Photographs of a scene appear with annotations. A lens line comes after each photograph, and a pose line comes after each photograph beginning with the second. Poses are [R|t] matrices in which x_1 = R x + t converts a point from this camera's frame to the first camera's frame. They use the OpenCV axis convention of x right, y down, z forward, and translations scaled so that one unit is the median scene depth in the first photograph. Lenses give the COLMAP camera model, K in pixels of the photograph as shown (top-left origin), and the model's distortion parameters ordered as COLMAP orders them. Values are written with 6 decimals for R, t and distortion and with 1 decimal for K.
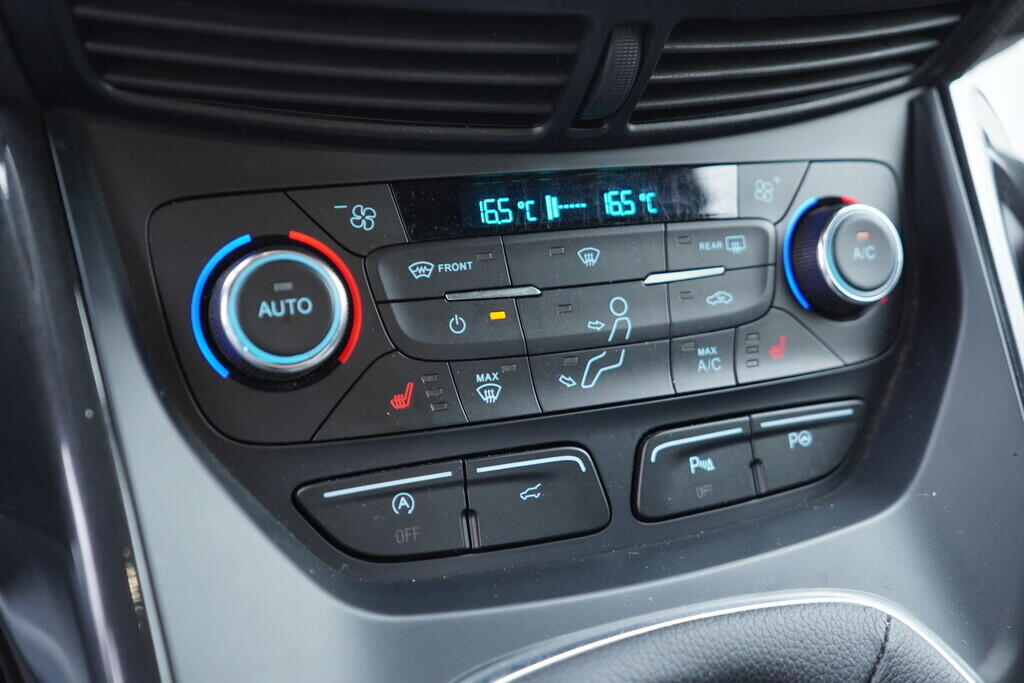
lens RADIAL K [[1056.5, 0, 516.0], [0, 1056.5, 340.8], [0, 0, 1]] dist [-0.003266, 0.000000]
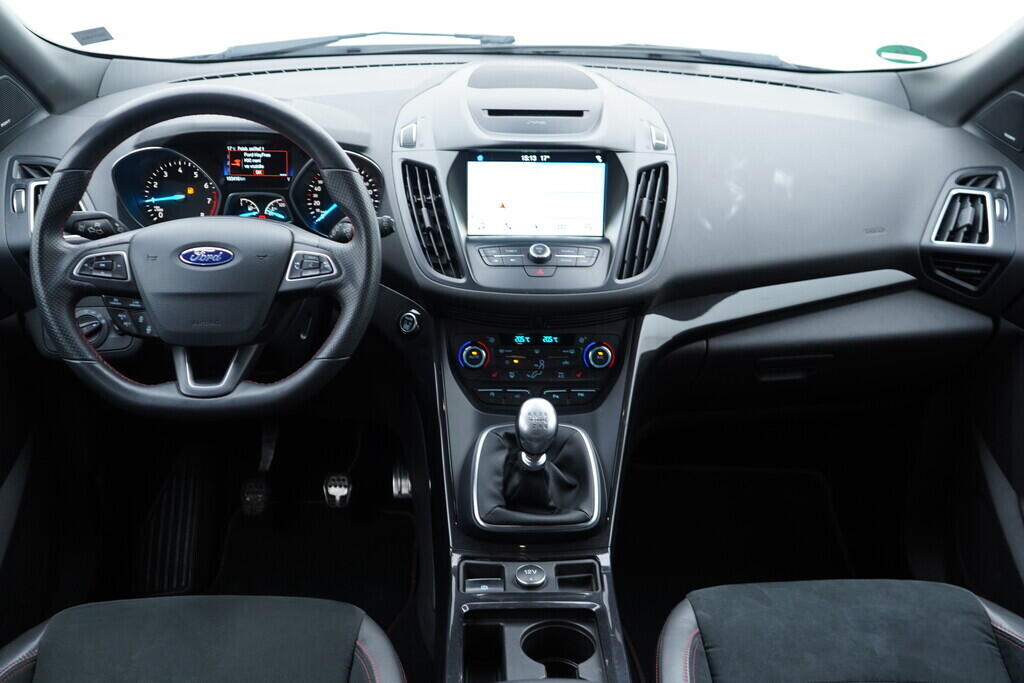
lens RADIAL K [[1056.5, 0, 507.4], [0, 1056.5, 329.6], [0, 0, 1]] dist [-0.003266, 0.000000]
pose [[0.937753, 0.148721, -0.313849, 1.541753], [-0.115090, 0.985686, 0.123199, -0.807687], [0.327679, -0.079409, 0.941446, -3.852284]]
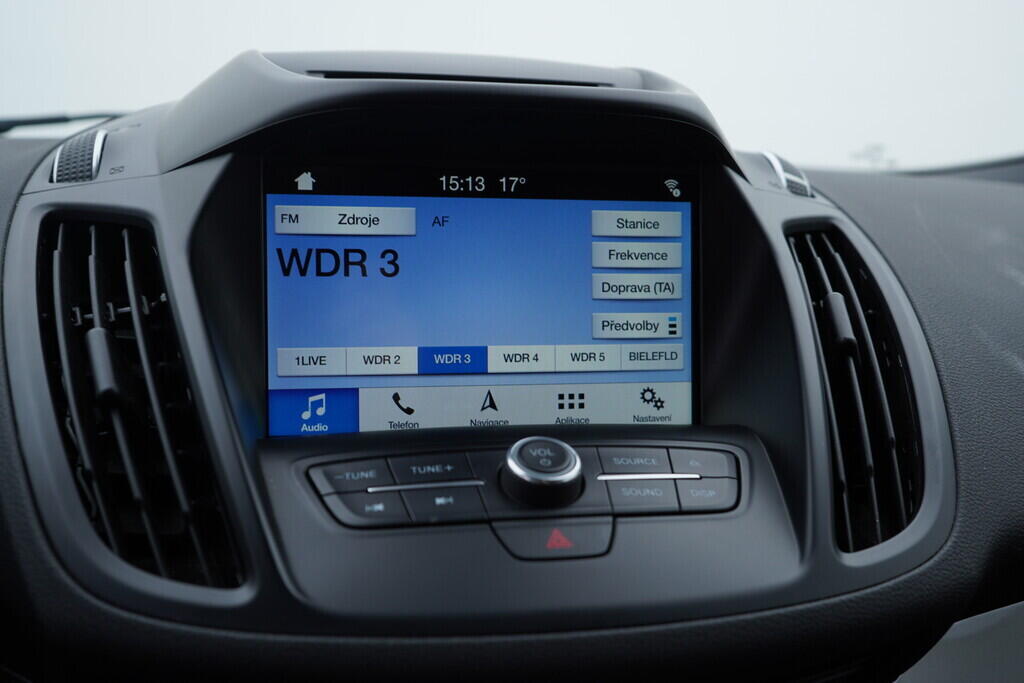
lens RADIAL K [[1056.5, 0, 515.2], [0, 1056.5, 344.6], [0, 0, 1]] dist [-0.003266, 0.000000]
pose [[0.984940, 0.030243, -0.170231, 0.239889], [-0.058783, 0.984505, -0.165211, -0.497007], [0.162597, 0.172729, 0.971456, -0.361341]]
